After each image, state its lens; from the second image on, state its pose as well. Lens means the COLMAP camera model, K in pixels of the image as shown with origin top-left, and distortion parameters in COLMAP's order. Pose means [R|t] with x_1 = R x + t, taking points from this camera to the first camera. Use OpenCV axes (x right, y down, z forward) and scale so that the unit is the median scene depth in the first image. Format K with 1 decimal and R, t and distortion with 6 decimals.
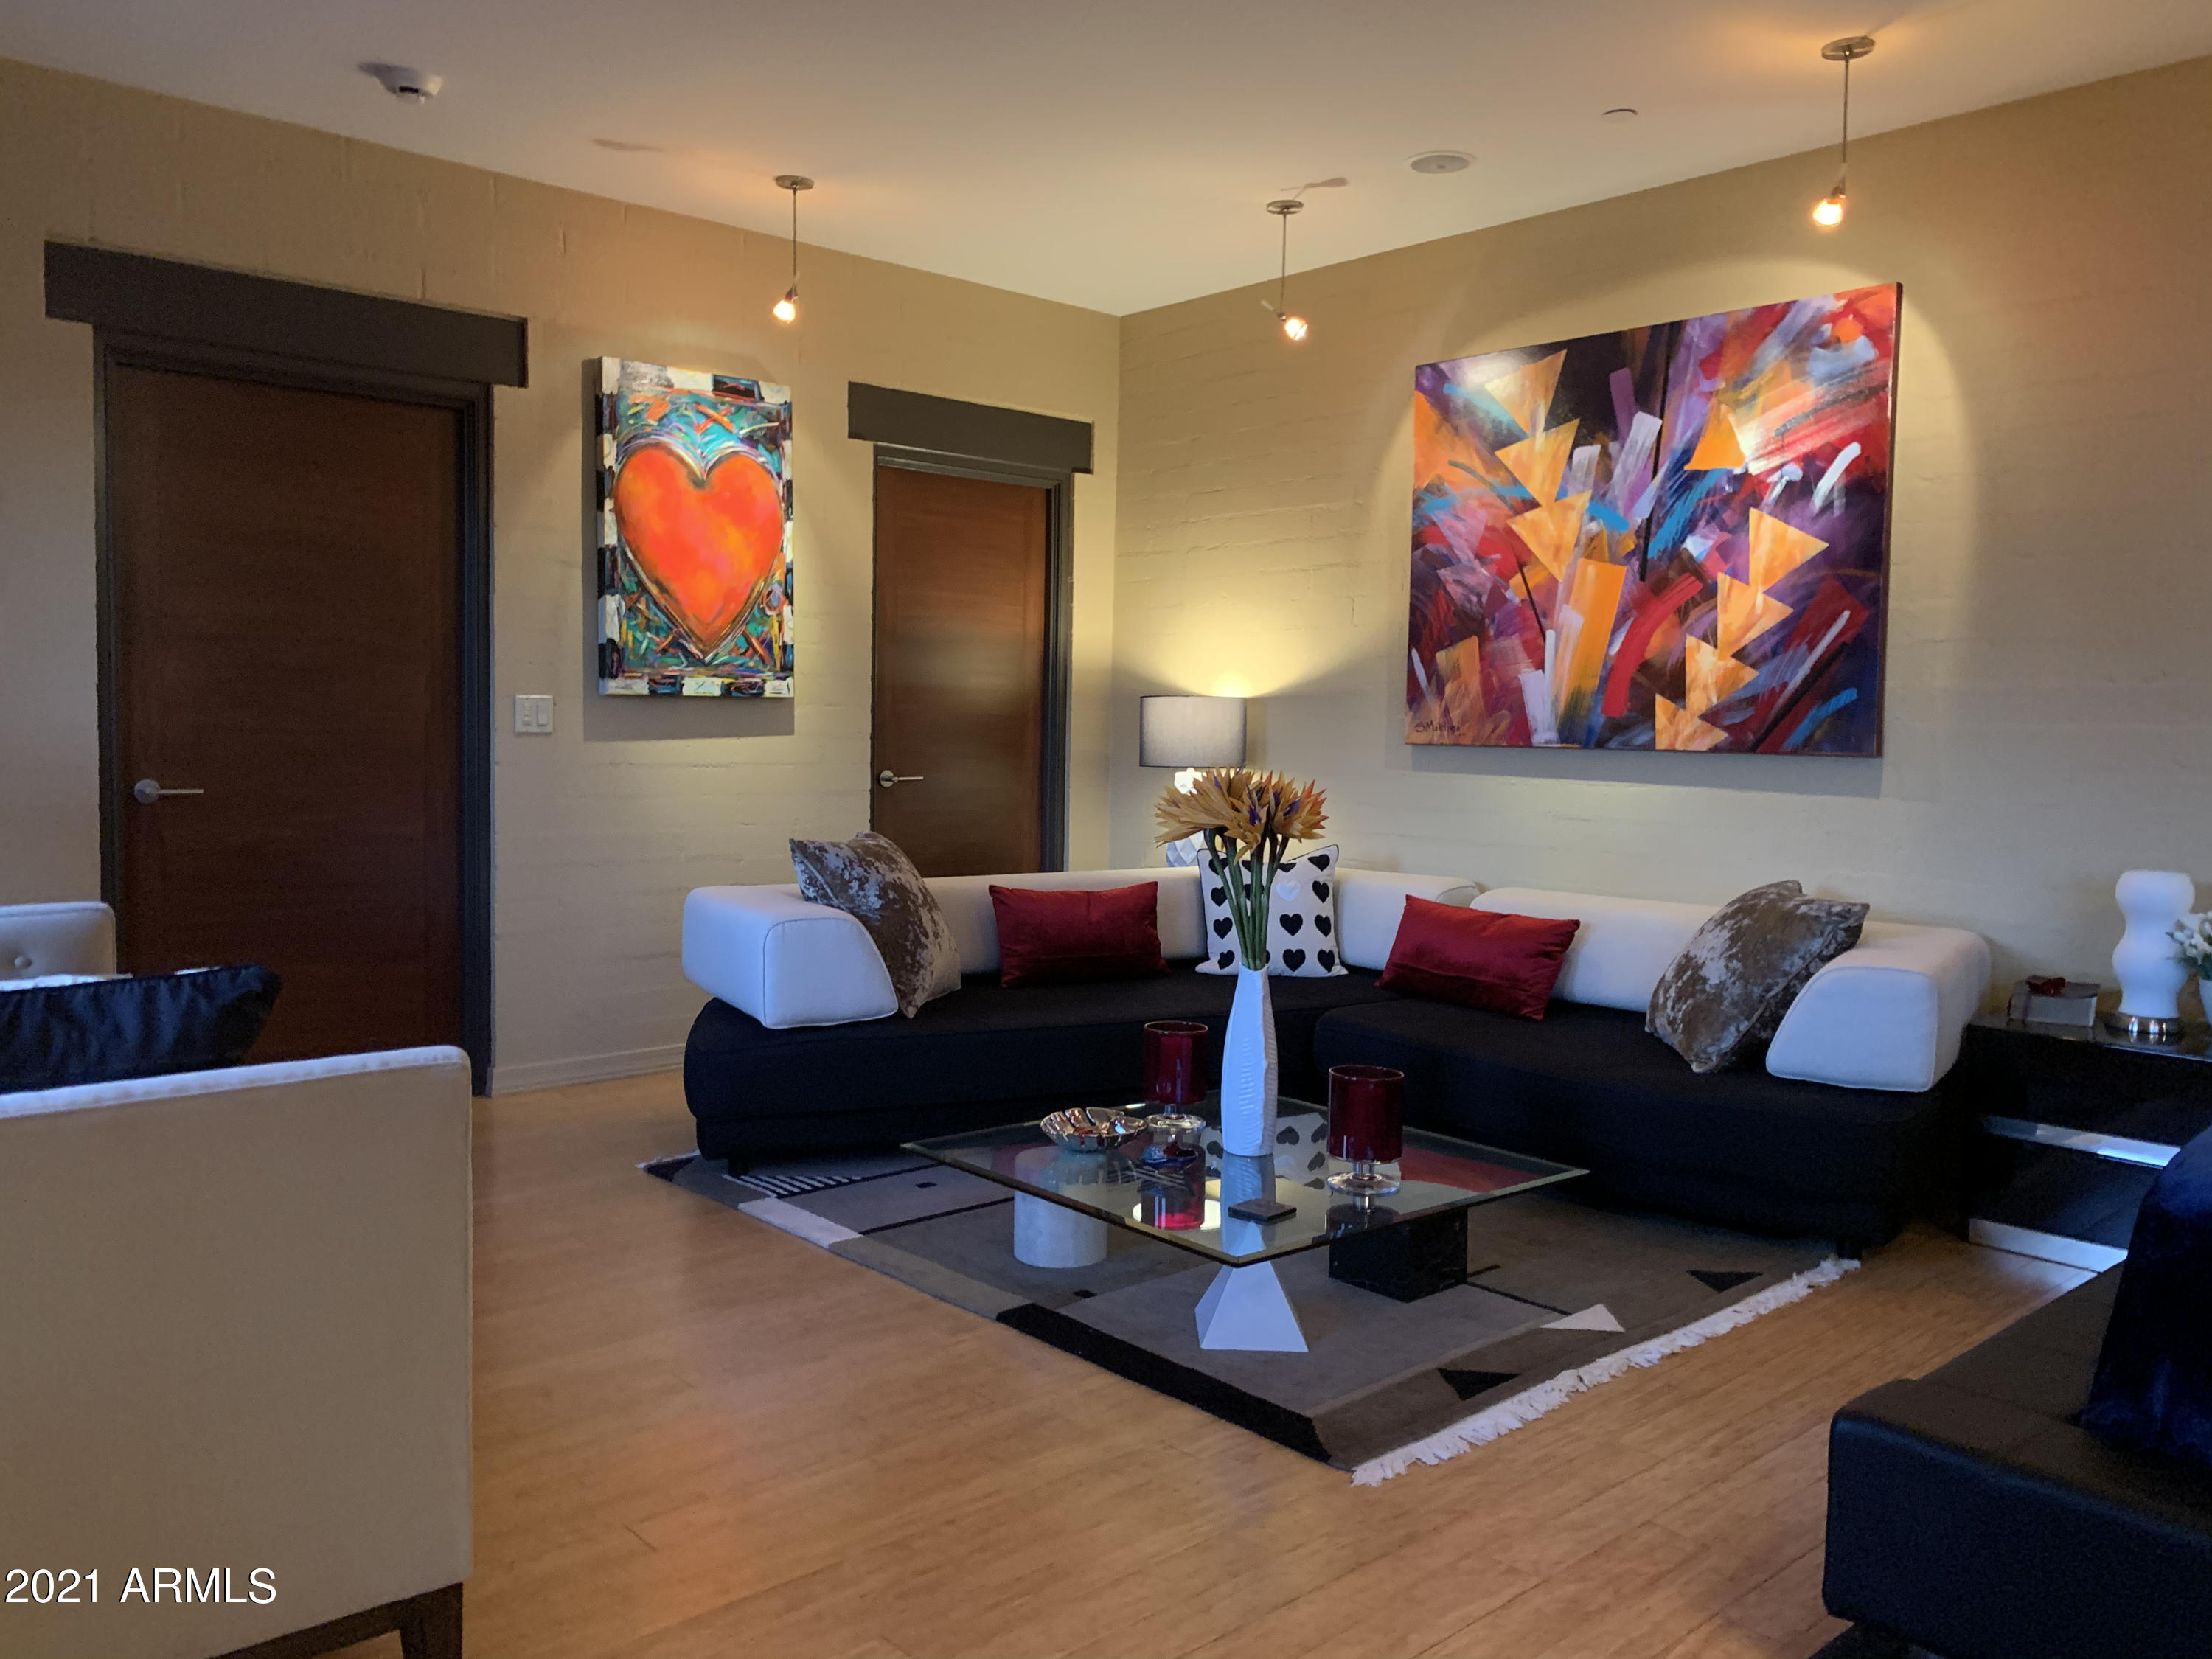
lens RADIAL K [[1697.0, 0, 1106.0], [0, 1697.0, 829.5], [0, 0, 1]] dist [-0.009799, -0.003718]
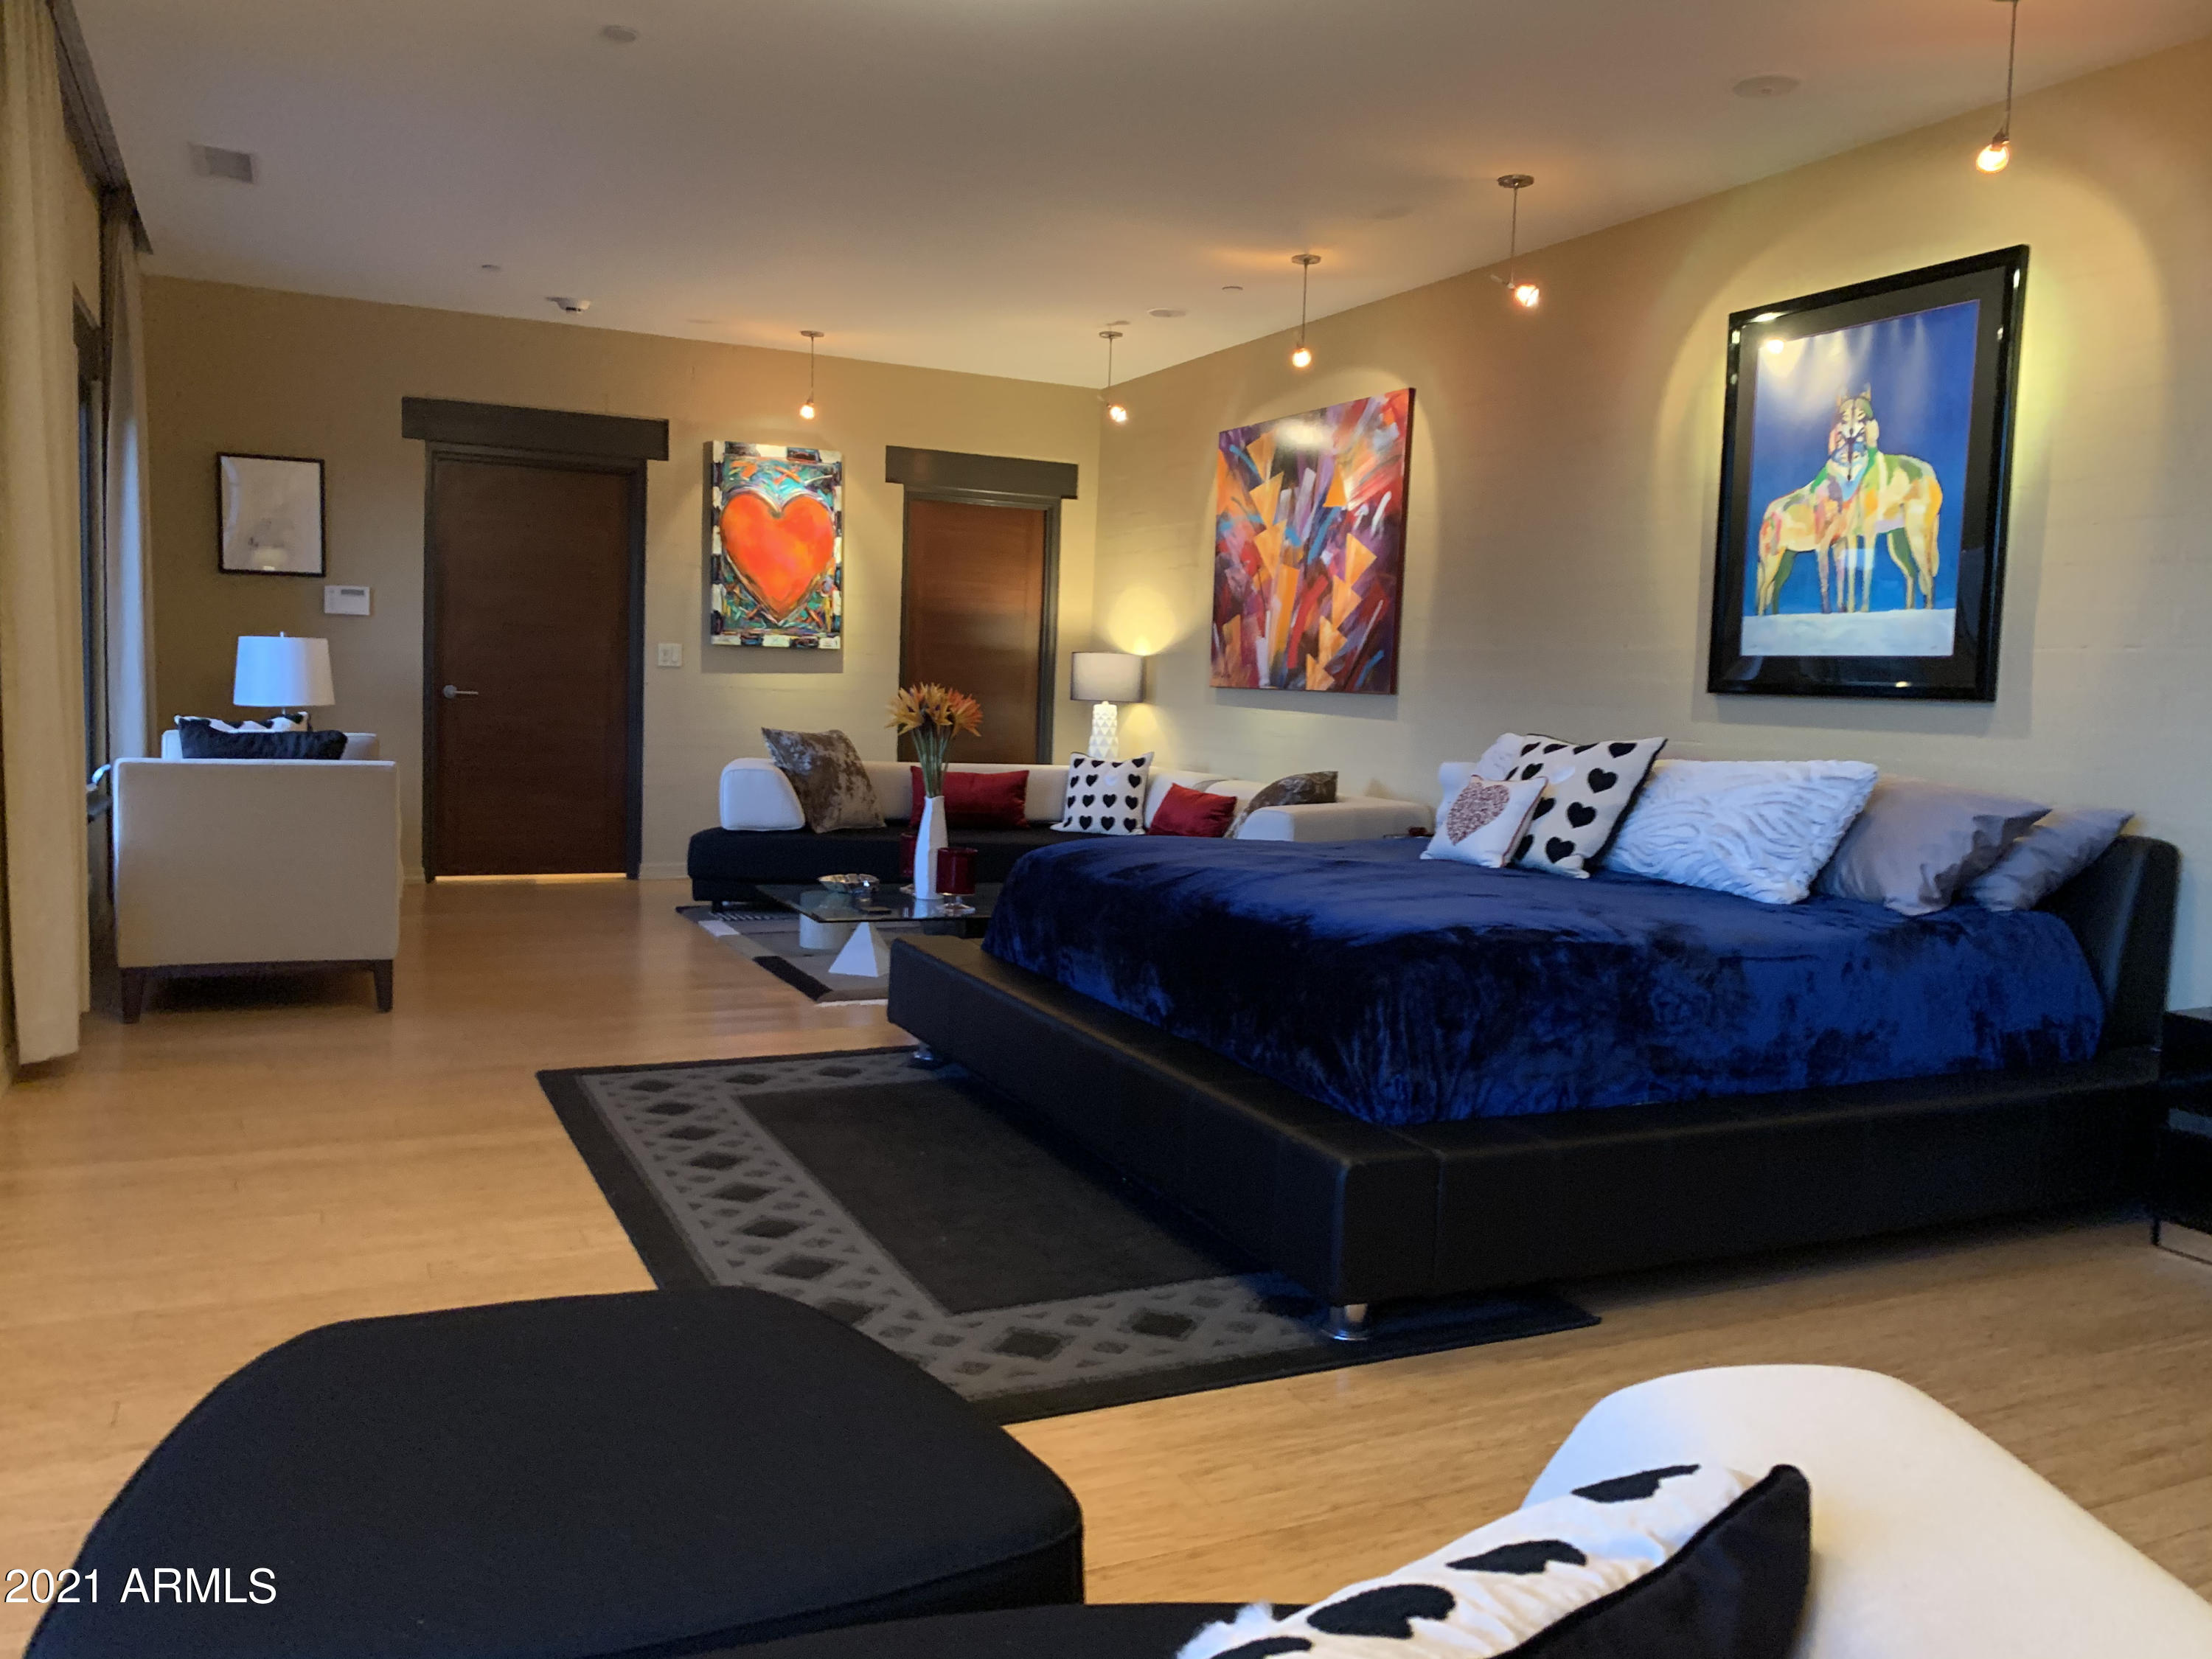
lens RADIAL K [[1675.1, 0, 1106.0], [0, 1675.1, 829.5], [0, 0, 1]] dist [0.073245, -0.265494]
pose [[0.958542, 0.045282, -0.281332, 0.544193], [-0.040120, 0.998905, 0.024082, 0.046027], [0.282114, -0.011797, 0.959308, -0.470930]]
